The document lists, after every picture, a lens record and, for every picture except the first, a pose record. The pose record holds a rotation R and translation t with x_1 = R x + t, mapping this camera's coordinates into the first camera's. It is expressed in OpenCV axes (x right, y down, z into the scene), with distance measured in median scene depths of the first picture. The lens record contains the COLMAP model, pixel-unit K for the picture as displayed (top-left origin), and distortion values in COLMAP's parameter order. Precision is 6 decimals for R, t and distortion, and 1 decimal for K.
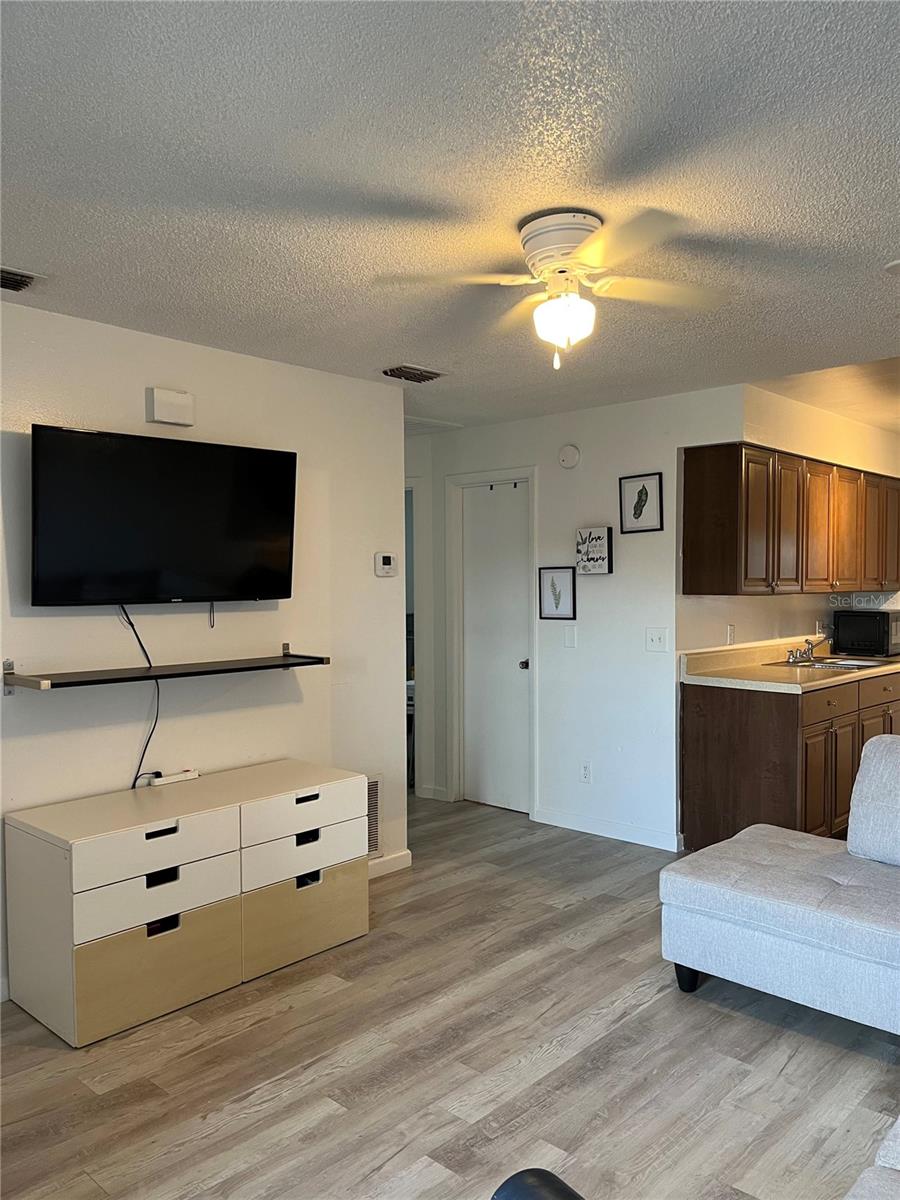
lens RADIAL K [[898.7, 0, 454.7], [0, 898.7, 607.6], [0, 0, 1]] dist [0.081041, -0.111312]
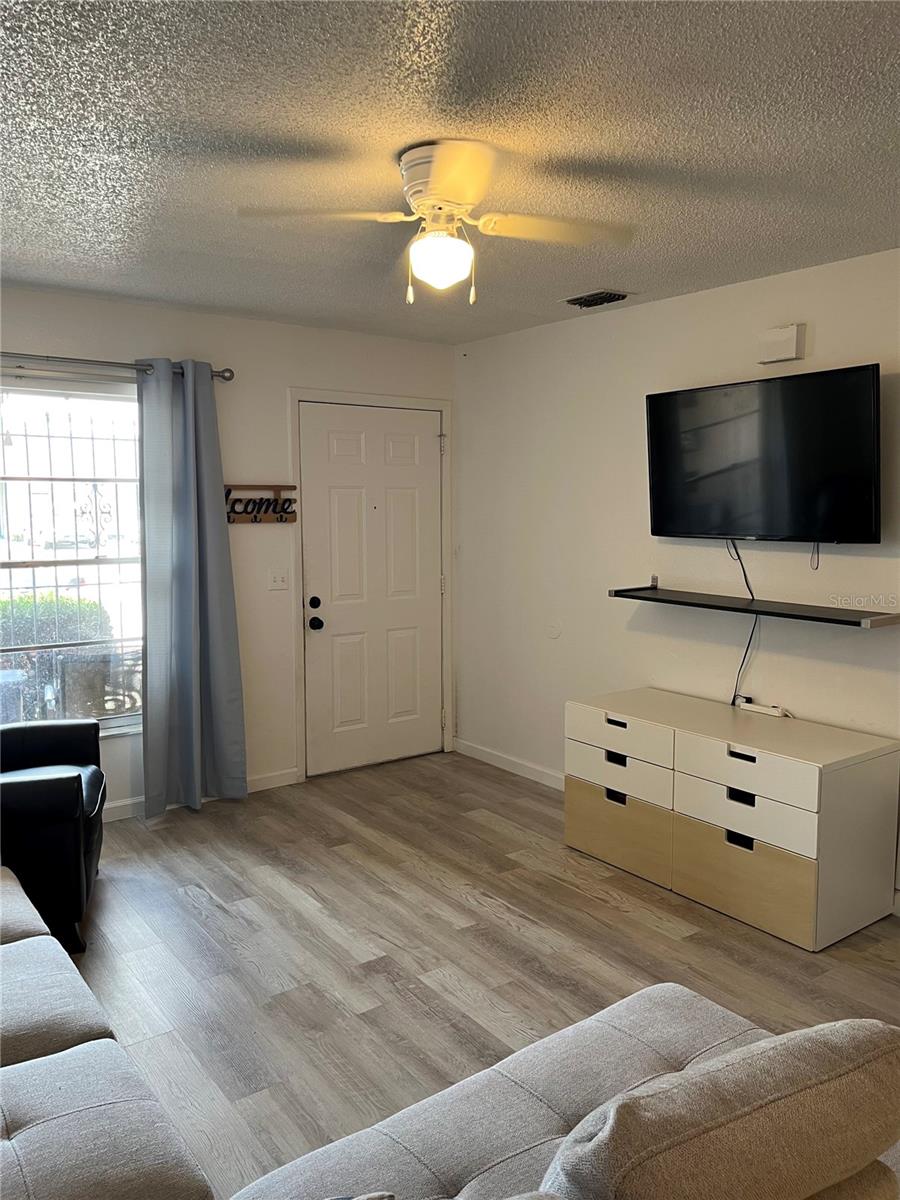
lens RADIAL K [[901.8, 0, 446.4], [0, 901.8, 606.4], [0, 0, 1]] dist [0.066532, -0.084154]
pose [[-0.185034, 0.122987, -0.975006, 0.800957], [-0.028867, 0.991030, 0.130487, -0.057286], [0.982308, 0.052290, -0.179824, 0.871590]]
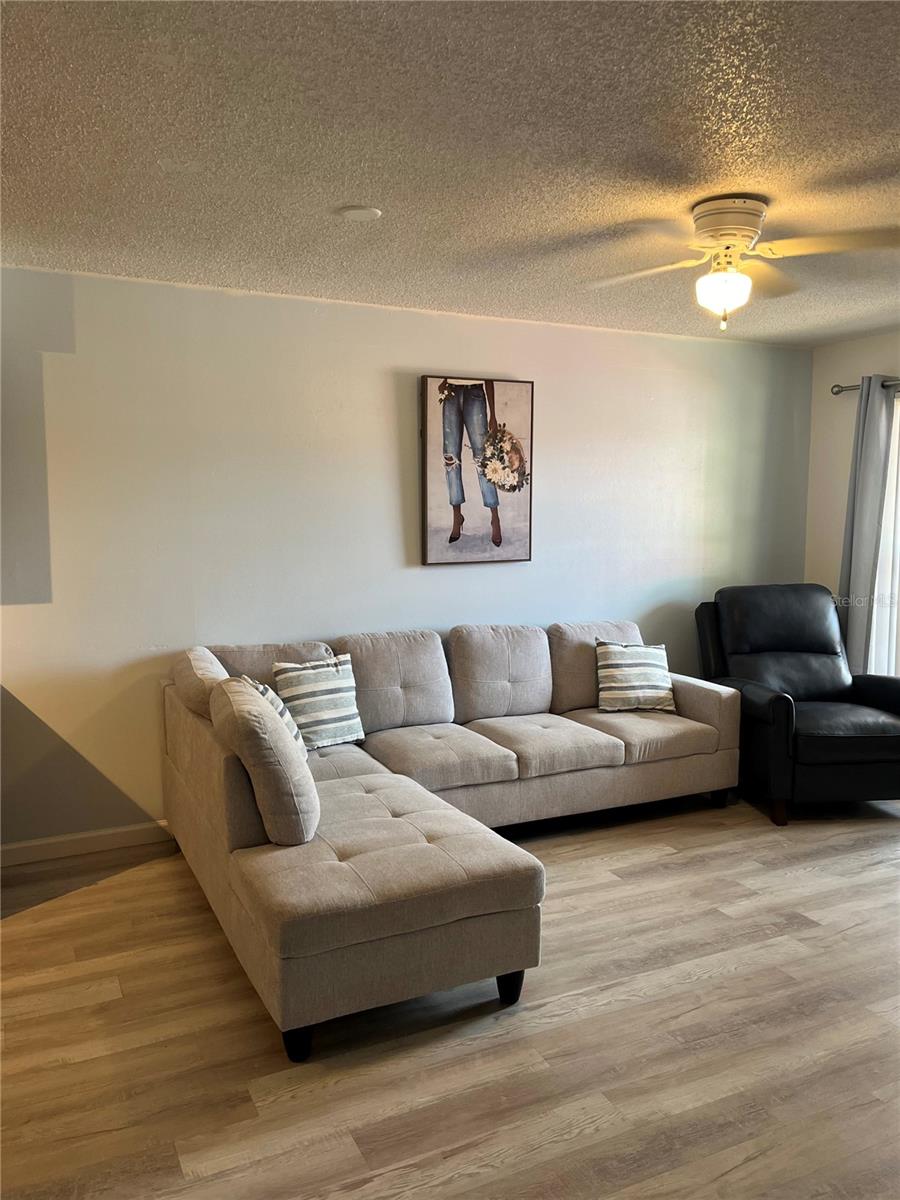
lens RADIAL K [[903.2, 0, 451.9], [0, 903.2, 606.9], [0, 0, 1]] dist [0.067657, -0.101048]
pose [[-0.936785, -0.031426, 0.348493, 0.018954], [0.016022, 0.991061, 0.132441, -0.053827], [-0.349540, 0.129652, -0.927908, 1.636931]]
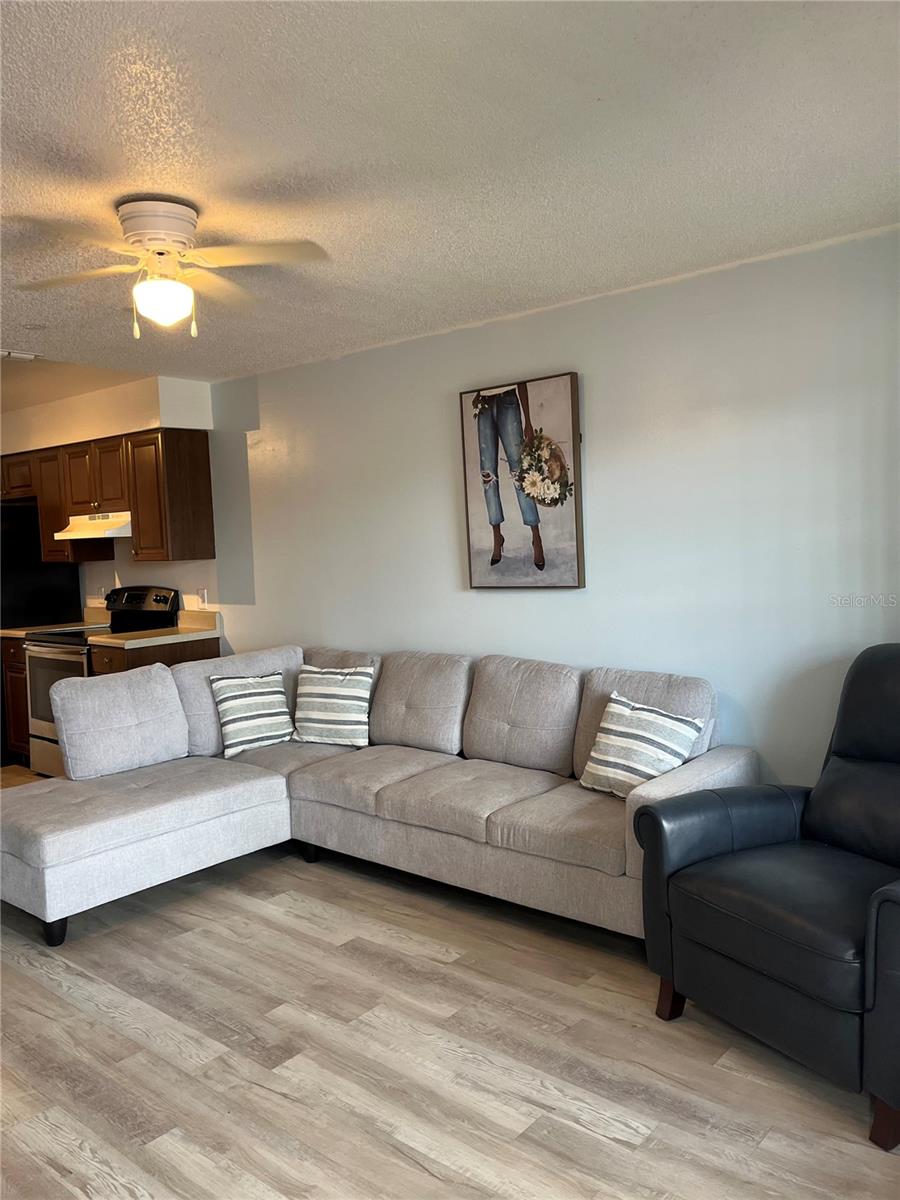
lens RADIAL K [[903.2, 0, 451.9], [0, 903.2, 606.9], [0, 0, 1]] dist [0.067657, -0.101048]
pose [[-0.063183, -0.064833, 0.995894, -0.729017], [0.064662, 0.995525, 0.068912, -0.004449], [-0.995905, 0.068751, -0.058708, 0.544659]]
